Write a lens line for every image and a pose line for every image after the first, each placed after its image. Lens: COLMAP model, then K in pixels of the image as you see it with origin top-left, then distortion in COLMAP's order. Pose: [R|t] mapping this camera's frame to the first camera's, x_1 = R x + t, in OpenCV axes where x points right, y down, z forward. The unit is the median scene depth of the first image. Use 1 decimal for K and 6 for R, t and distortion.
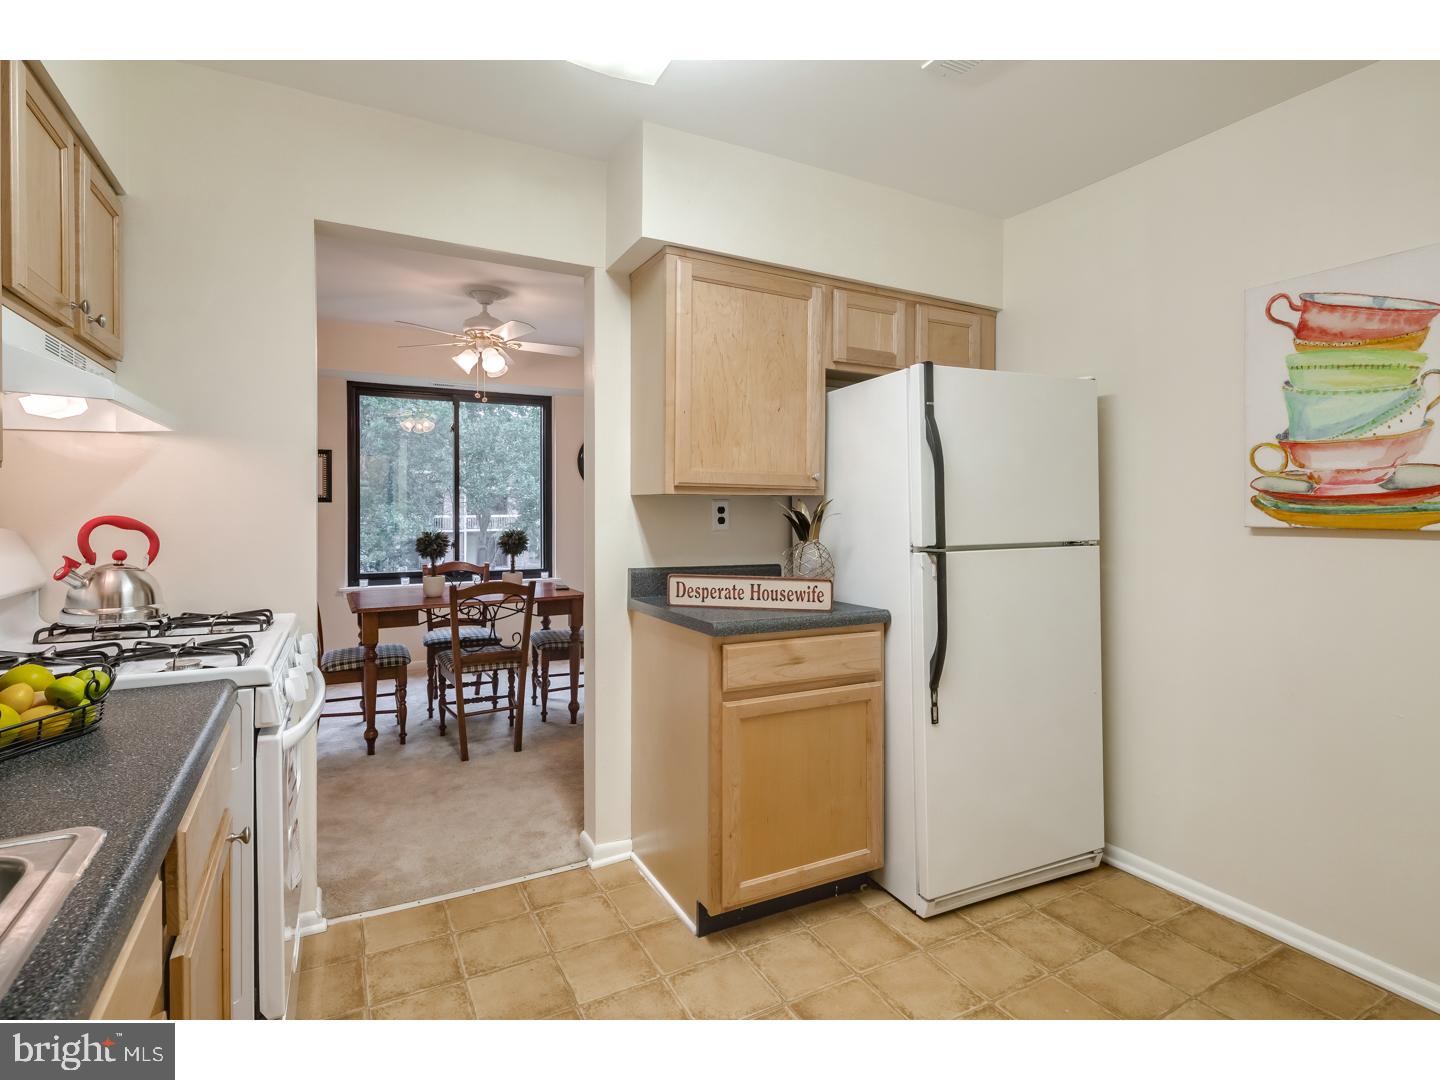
lens RADIAL K [[716.1, 0, 717.0], [0, 716.1, 504.6], [0, 0, 1]] dist [0.001163, -0.000759]
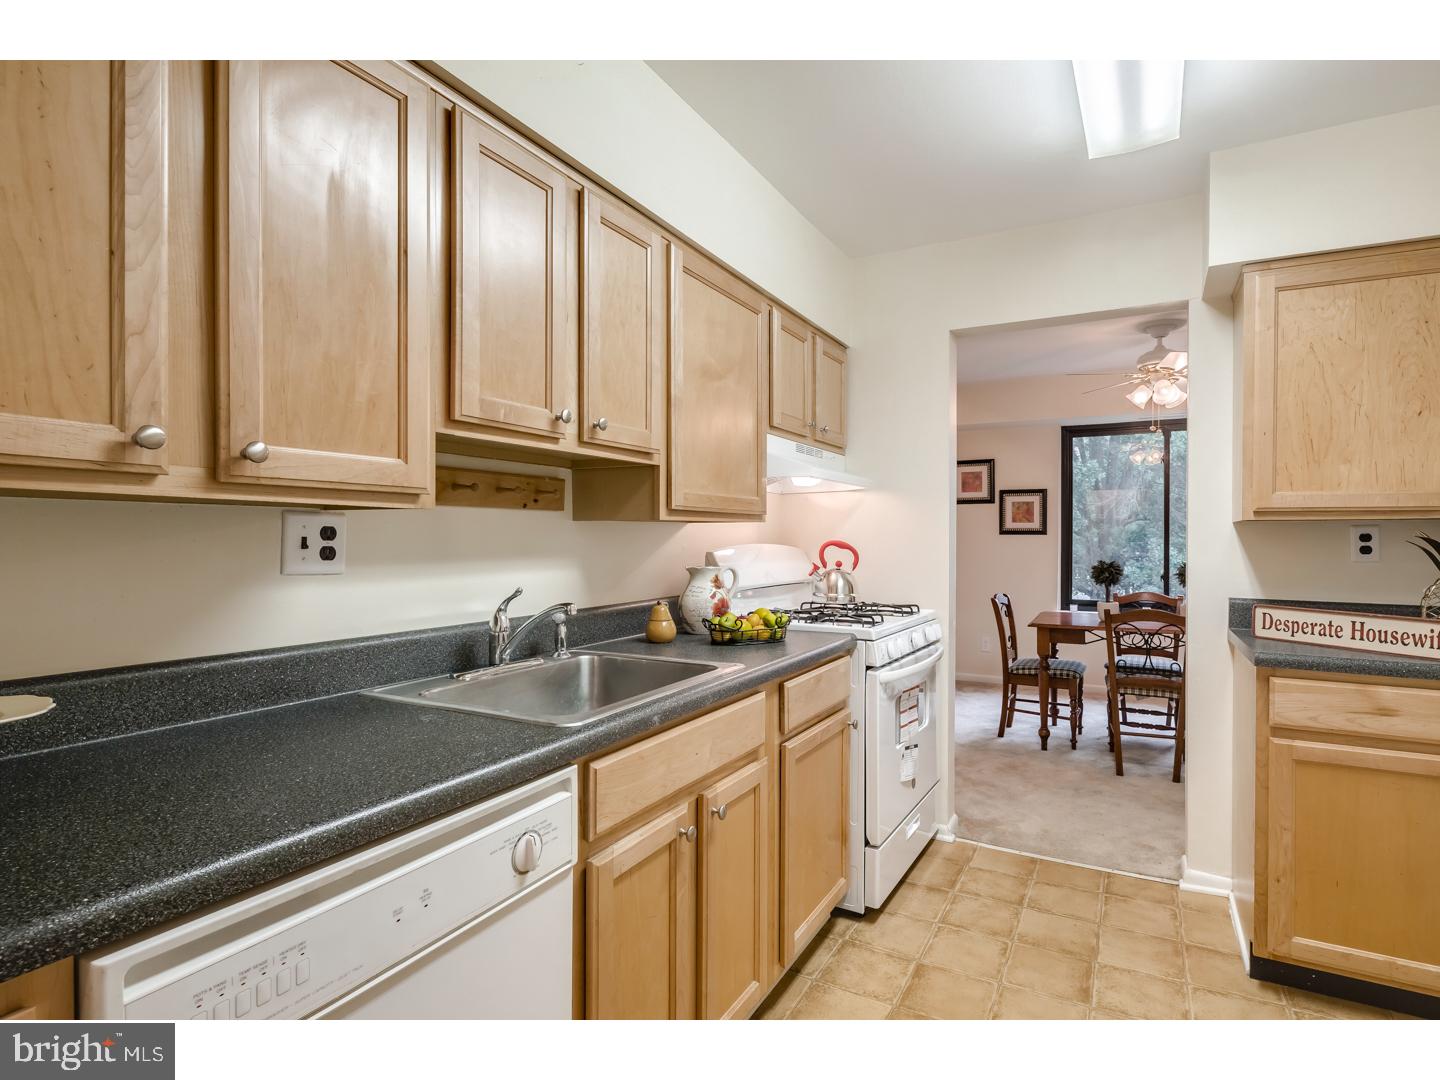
lens RADIAL K [[716.1, 0, 717.0], [0, 716.1, 504.6], [0, 0, 1]] dist [0.001163, -0.000759]
pose [[0.527154, -0.042147, -0.848724, 0.367416], [0.000700, 0.998790, -0.049164, 0.010957], [0.849769, 0.025323, 0.526546, -0.113988]]
